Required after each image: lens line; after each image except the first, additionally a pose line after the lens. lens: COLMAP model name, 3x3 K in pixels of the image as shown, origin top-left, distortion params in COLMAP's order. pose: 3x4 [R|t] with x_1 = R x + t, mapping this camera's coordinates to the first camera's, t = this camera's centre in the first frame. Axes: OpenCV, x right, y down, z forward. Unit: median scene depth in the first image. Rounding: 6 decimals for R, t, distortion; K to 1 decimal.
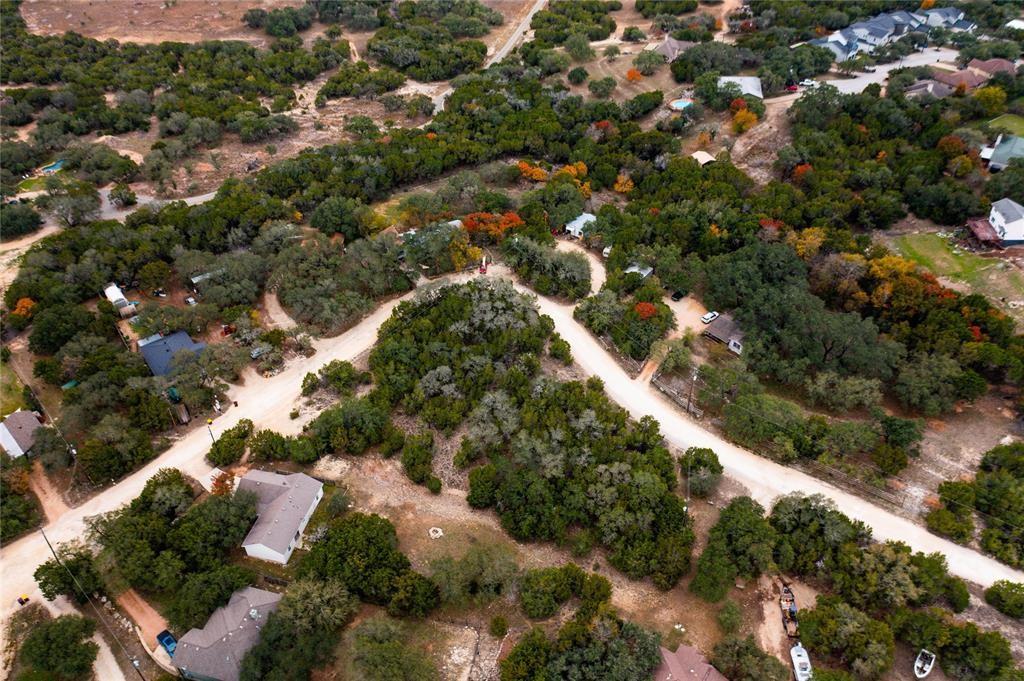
lens RADIAL K [[806.6, 0, 507.2], [0, 806.6, 341.2], [0, 0, 1]] dist [-0.016684, 0.006761]
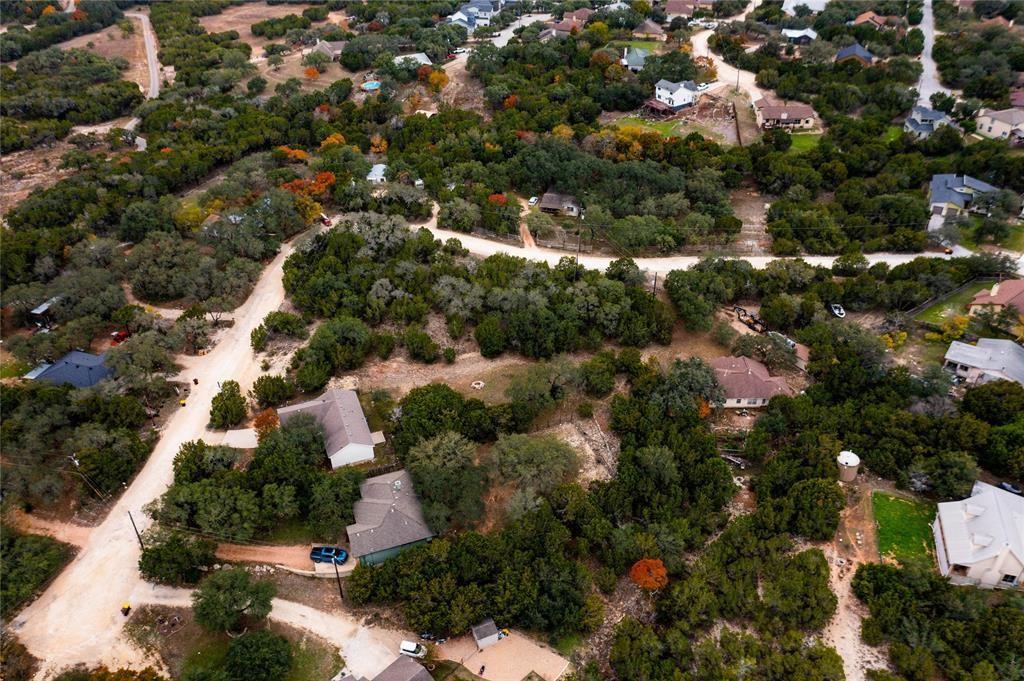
lens RADIAL K [[806.6, 0, 509.1], [0, 806.6, 341.6], [0, 0, 1]] dist [-0.016684, 0.006761]
pose [[0.814731, -0.322192, 0.482084, -0.426567], [0.362064, 0.932088, 0.011049, 0.139910], [-0.452905, 0.165543, 0.876055, 0.005294]]
